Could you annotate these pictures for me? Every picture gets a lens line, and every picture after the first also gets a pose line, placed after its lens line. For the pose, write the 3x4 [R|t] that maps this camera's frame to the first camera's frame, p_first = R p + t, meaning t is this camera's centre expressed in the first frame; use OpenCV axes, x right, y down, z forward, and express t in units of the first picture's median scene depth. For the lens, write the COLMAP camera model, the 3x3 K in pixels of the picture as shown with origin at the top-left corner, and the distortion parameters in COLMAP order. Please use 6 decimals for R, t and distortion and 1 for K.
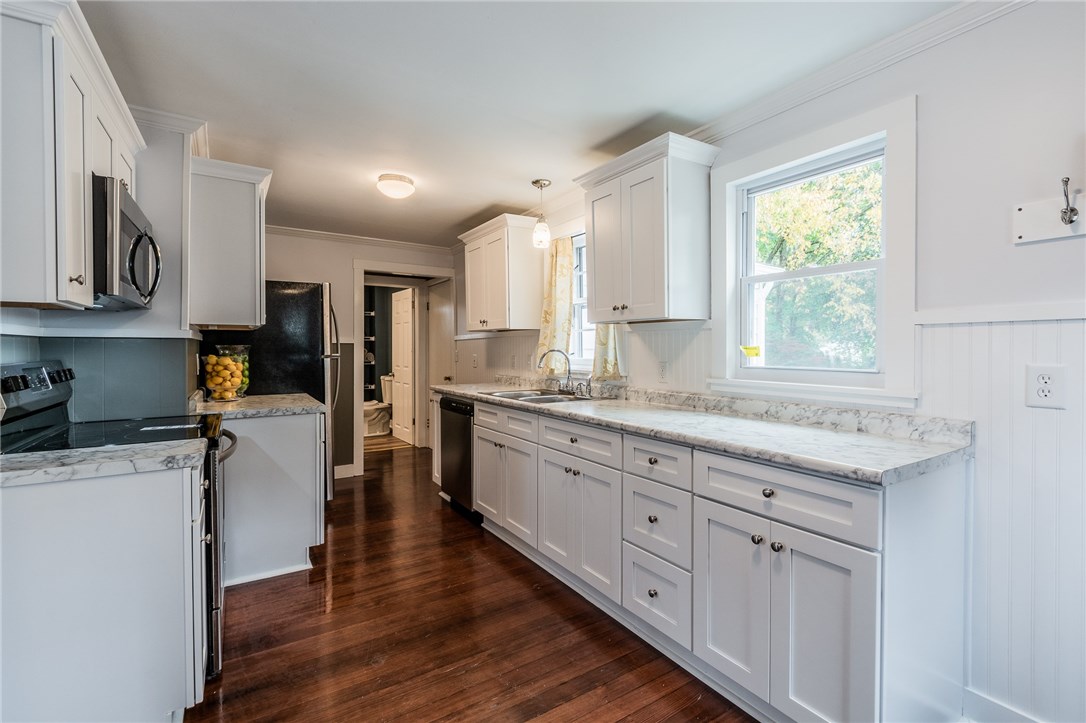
lens RADIAL K [[485.5, 0, 558.9], [0, 485.5, 347.5], [0, 0, 1]] dist [0.000842, -0.003171]
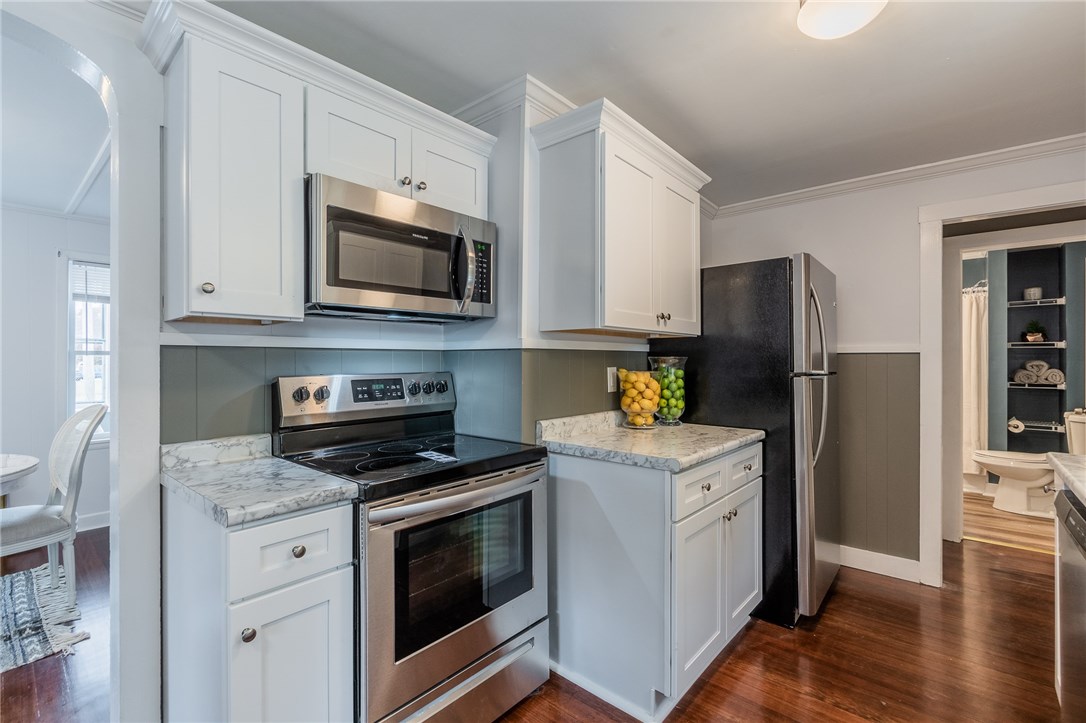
lens RADIAL K [[485.5, 0, 542.8], [0, 485.5, 357.2], [0, 0, 1]] dist [0.000842, -0.003171]
pose [[0.255062, -0.005994, -0.966906, 0.034425], [0.001225, 0.999982, -0.005875, 0.000212], [0.966924, 0.000314, 0.255065, 0.656580]]
